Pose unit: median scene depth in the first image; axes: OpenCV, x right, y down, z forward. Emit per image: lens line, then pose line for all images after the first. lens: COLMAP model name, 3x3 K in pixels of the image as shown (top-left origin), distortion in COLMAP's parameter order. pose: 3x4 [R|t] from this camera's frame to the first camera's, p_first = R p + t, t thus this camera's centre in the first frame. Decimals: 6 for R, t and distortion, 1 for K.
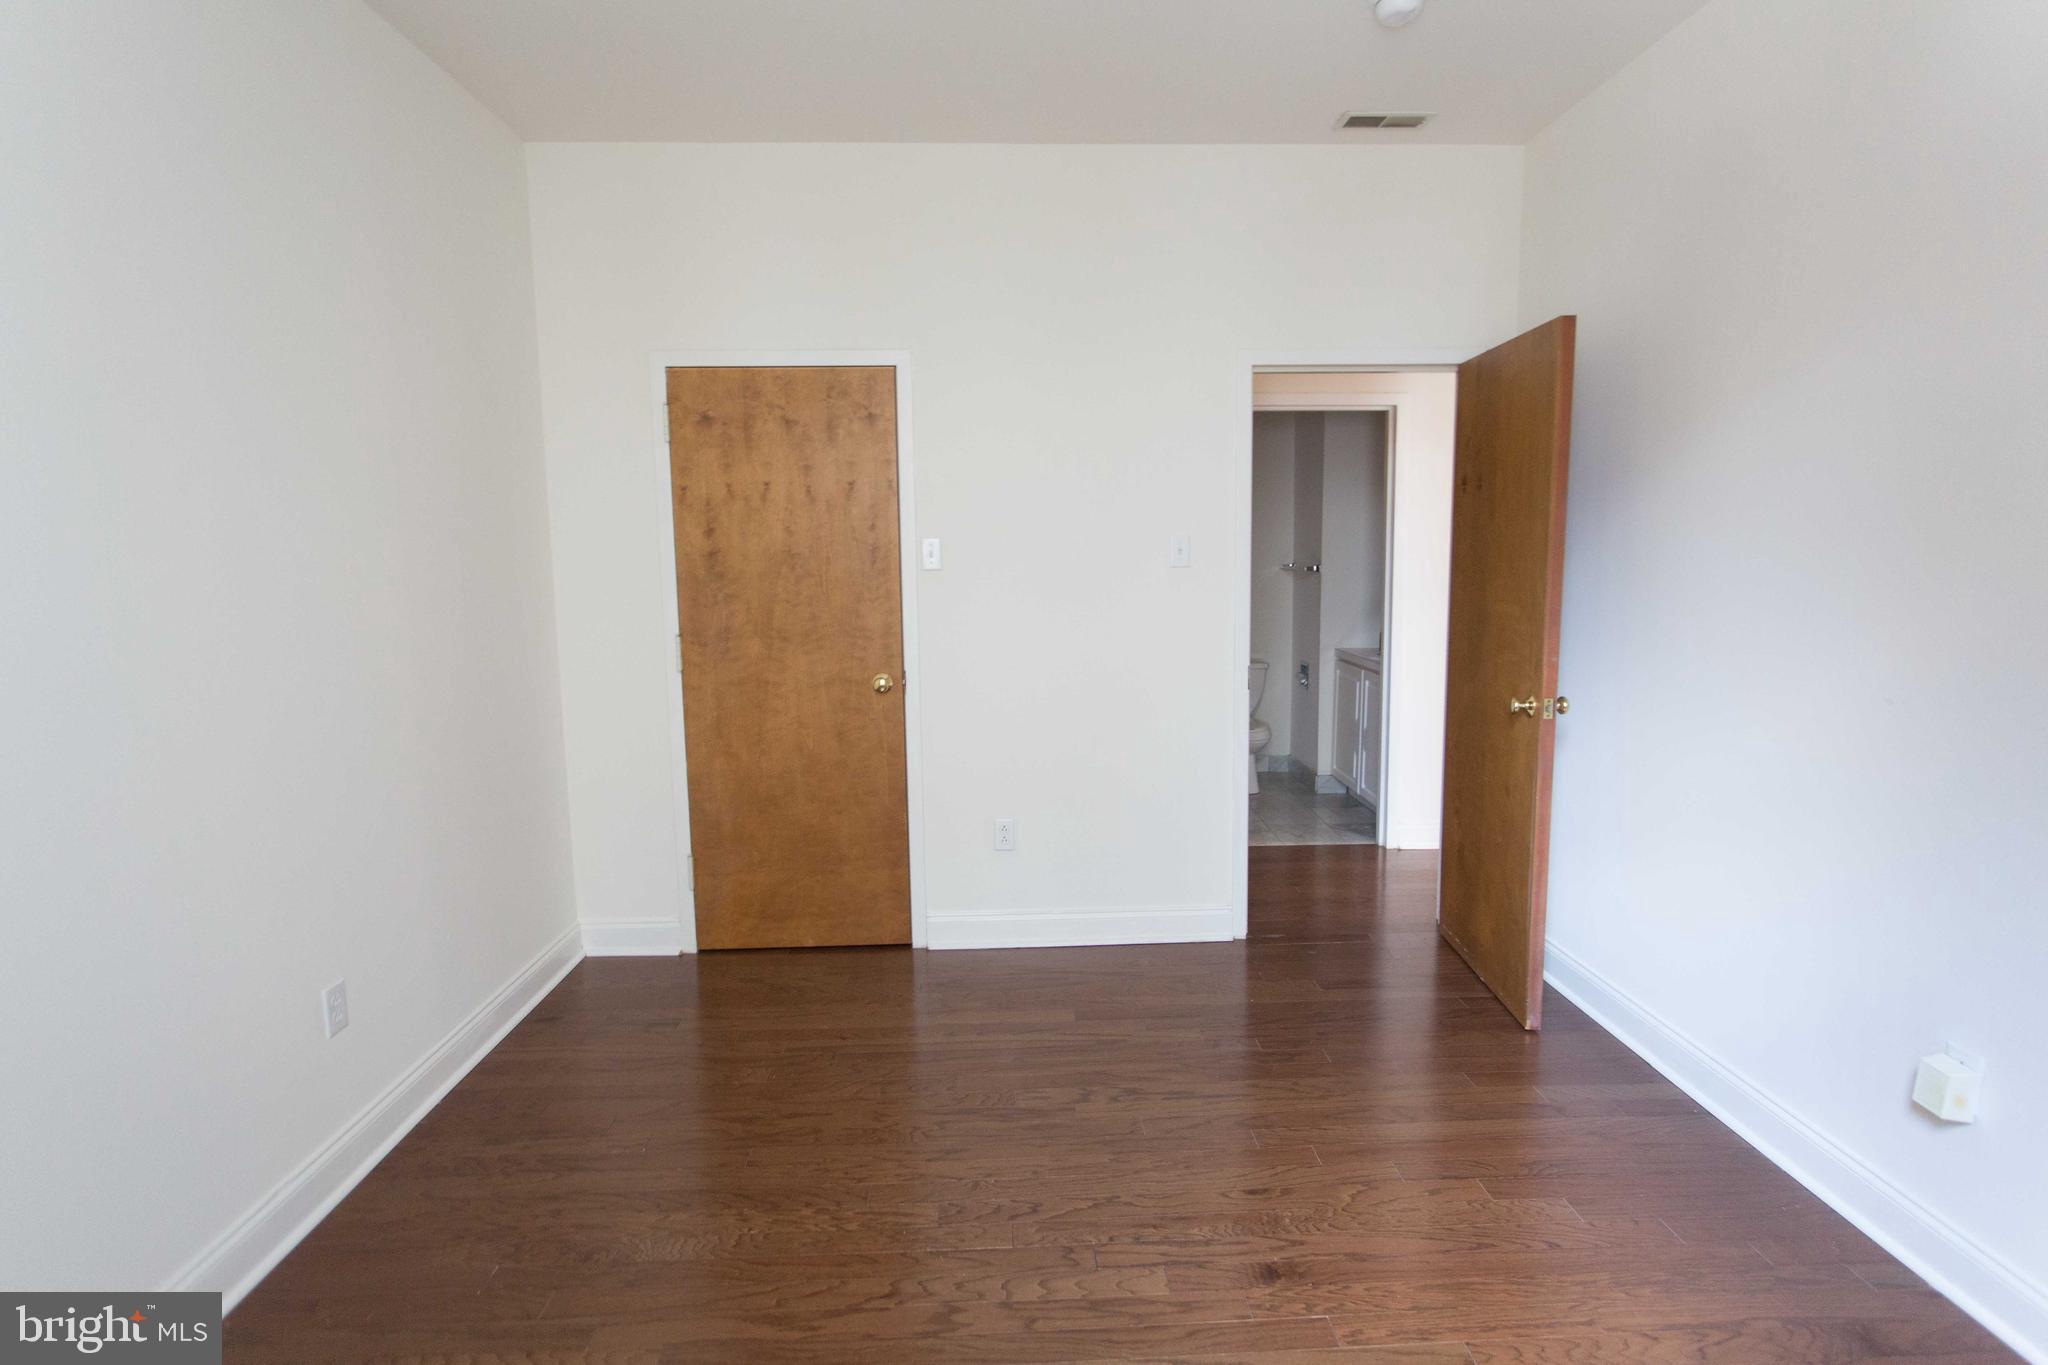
lens RADIAL K [[1034.6, 0, 1037.8], [0, 1034.6, 662.6], [0, 0, 1]] dist [0.003668, -0.000466]
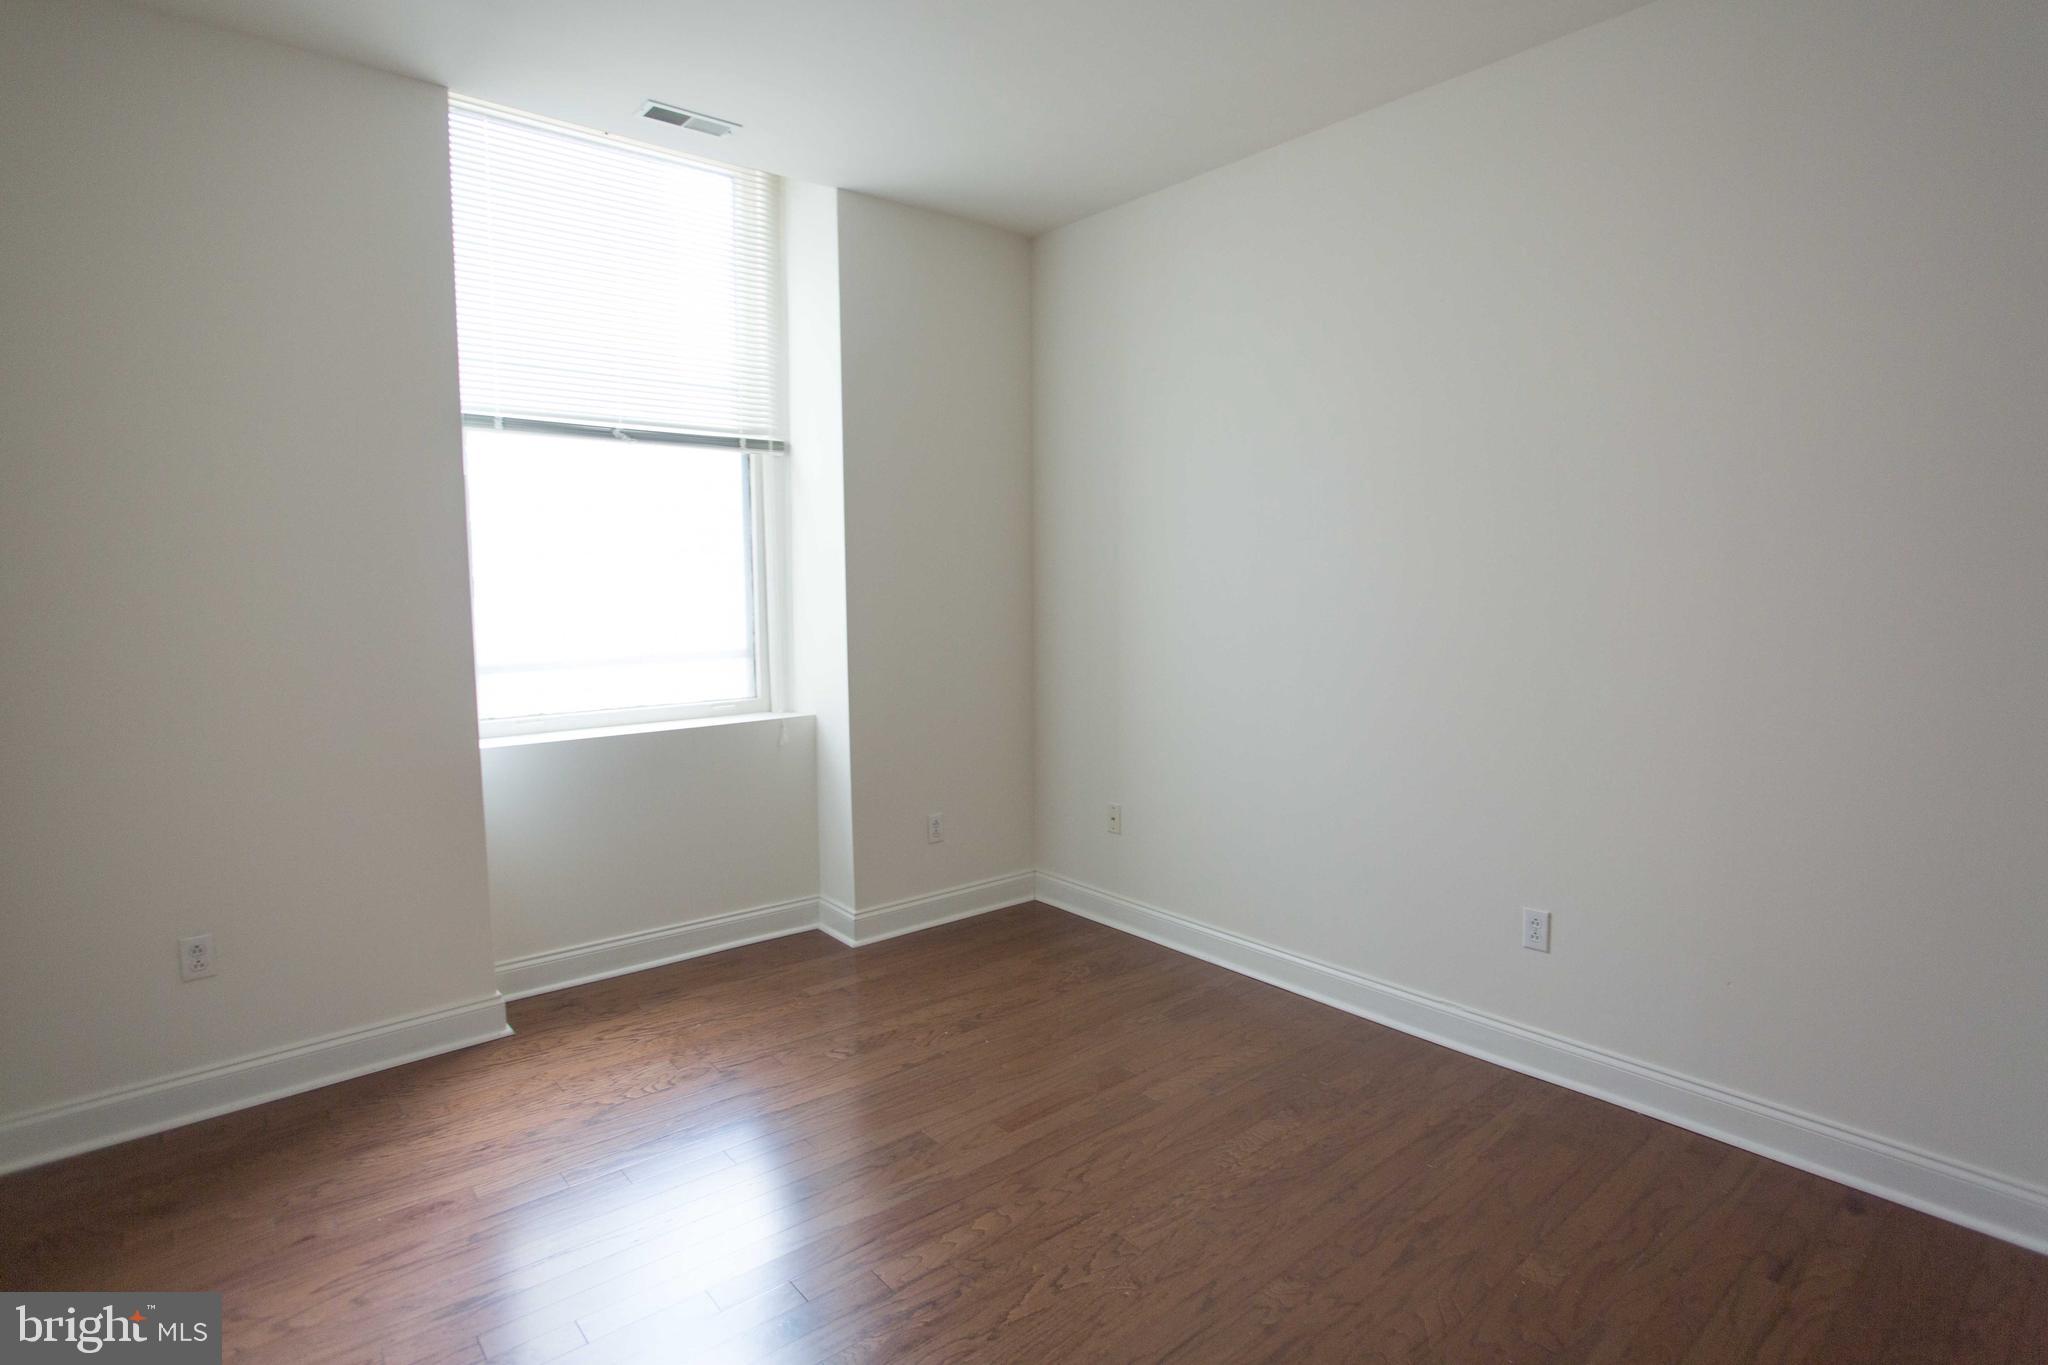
lens RADIAL K [[1034.7, 0, 1032.5], [0, 1034.7, 662.7], [0, 0, 1]] dist [-0.055837, 0.023937]
pose [[-0.789313, 0.069414, -0.610055, 0.327725], [-0.050130, 0.982986, 0.176707, -0.102378], [0.611941, 0.170059, -0.772404, 1.005550]]
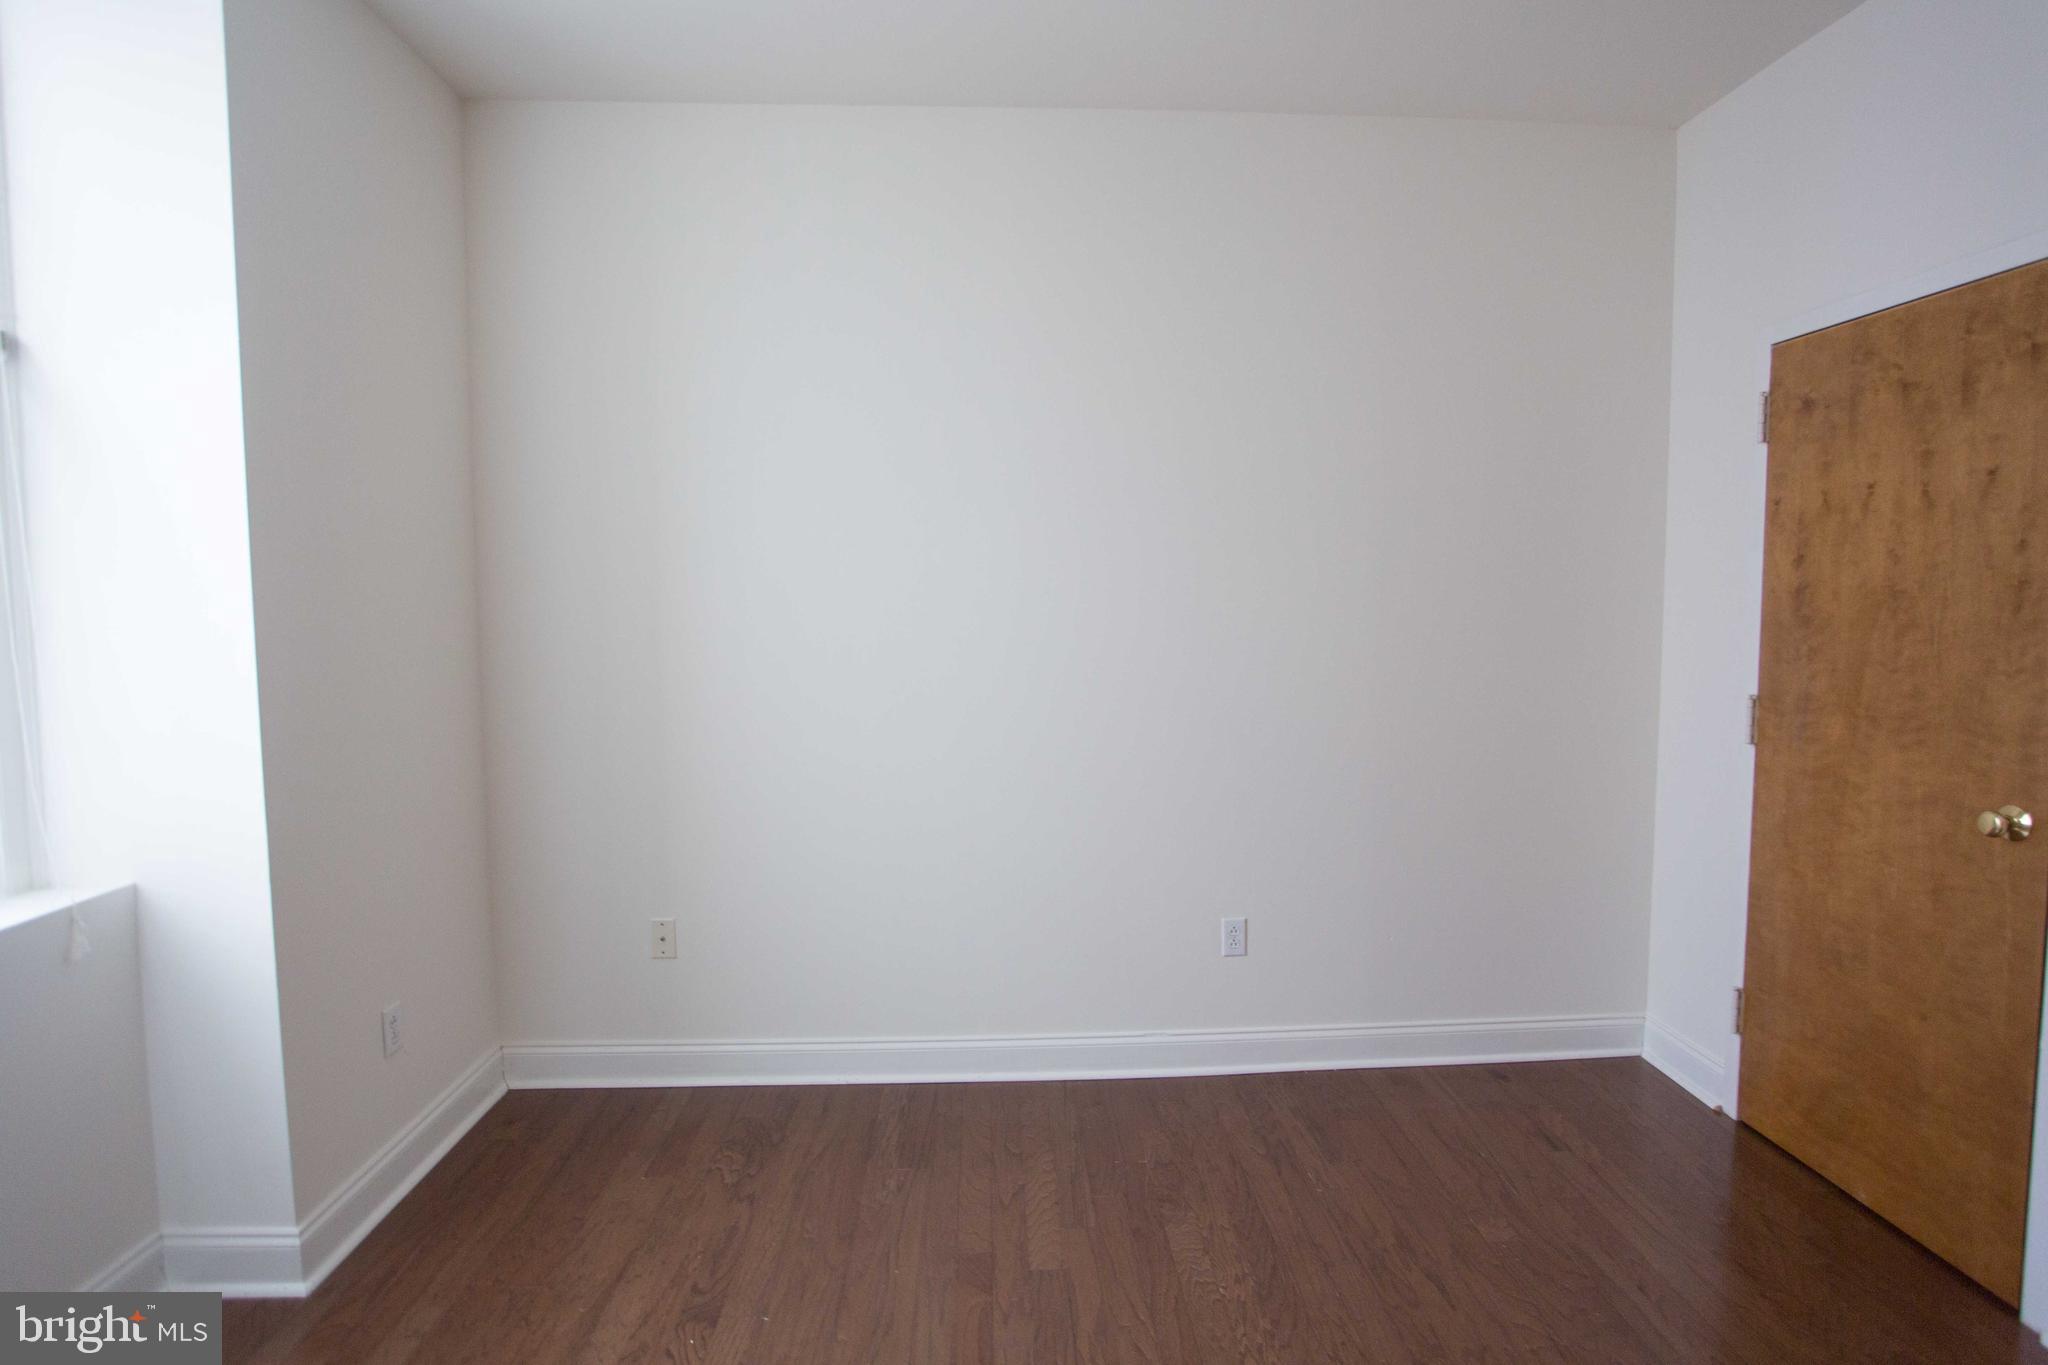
lens RADIAL K [[1034.7, 0, 1032.5], [0, 1034.7, 662.7], [0, 0, 1]] dist [-0.055837, 0.023937]
pose [[0.008533, 0.078906, -0.996846, 0.385100], [-0.105033, 0.991438, 0.077579, -0.053525], [0.994432, 0.104039, 0.016748, 0.463099]]
